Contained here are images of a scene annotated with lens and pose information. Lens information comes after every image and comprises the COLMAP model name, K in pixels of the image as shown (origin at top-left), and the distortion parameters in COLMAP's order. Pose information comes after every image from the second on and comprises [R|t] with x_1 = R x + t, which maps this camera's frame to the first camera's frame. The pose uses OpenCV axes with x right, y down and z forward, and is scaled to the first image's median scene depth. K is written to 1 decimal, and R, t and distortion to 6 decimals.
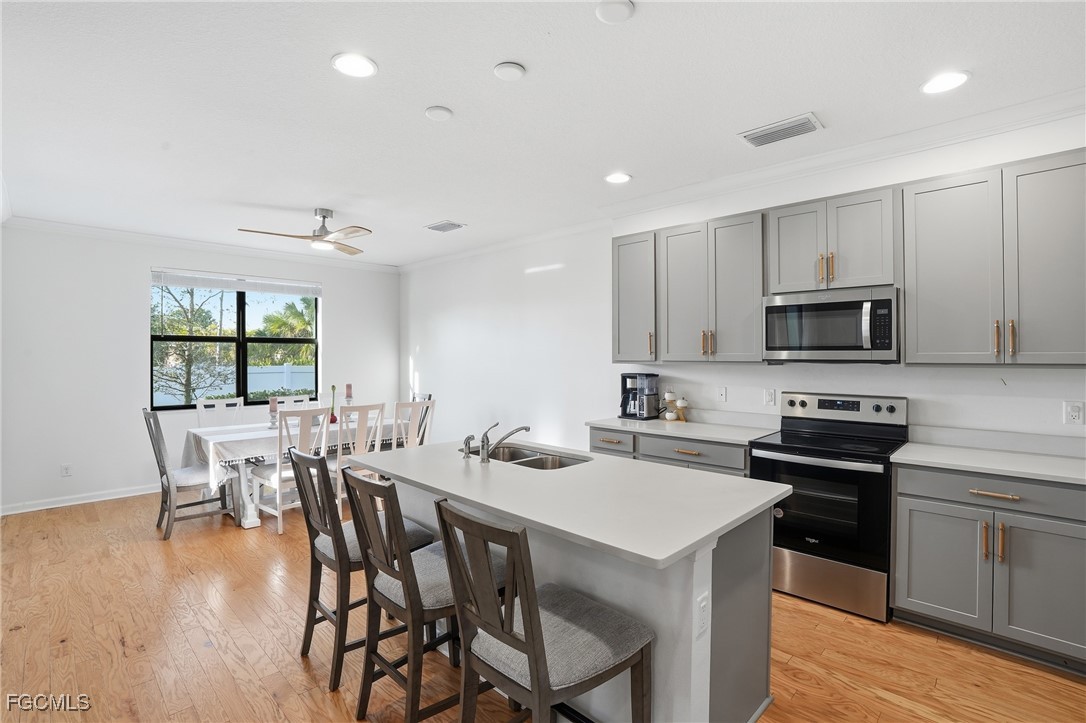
lens RADIAL K [[507.4, 0, 546.6], [0, 507.4, 358.5], [0, 0, 1]] dist [-0.004195, 0.000309]
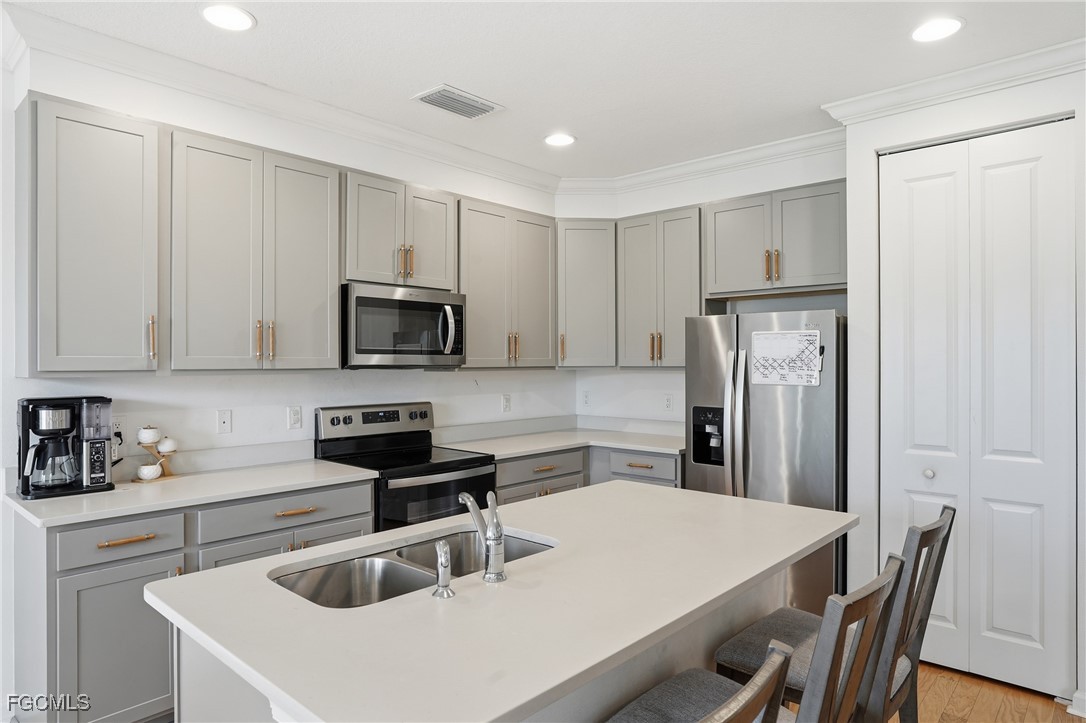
lens RADIAL K [[680.5, 0, 545.6], [0, 680.5, 362.9], [0, 0, 1]] dist [0.004719, 0.003091]
pose [[-0.011249, -0.003402, 0.999931, -0.597535], [0.004102, 0.999986, 0.003448, -0.004333], [-0.999928, 0.004141, -0.011235, 0.722599]]
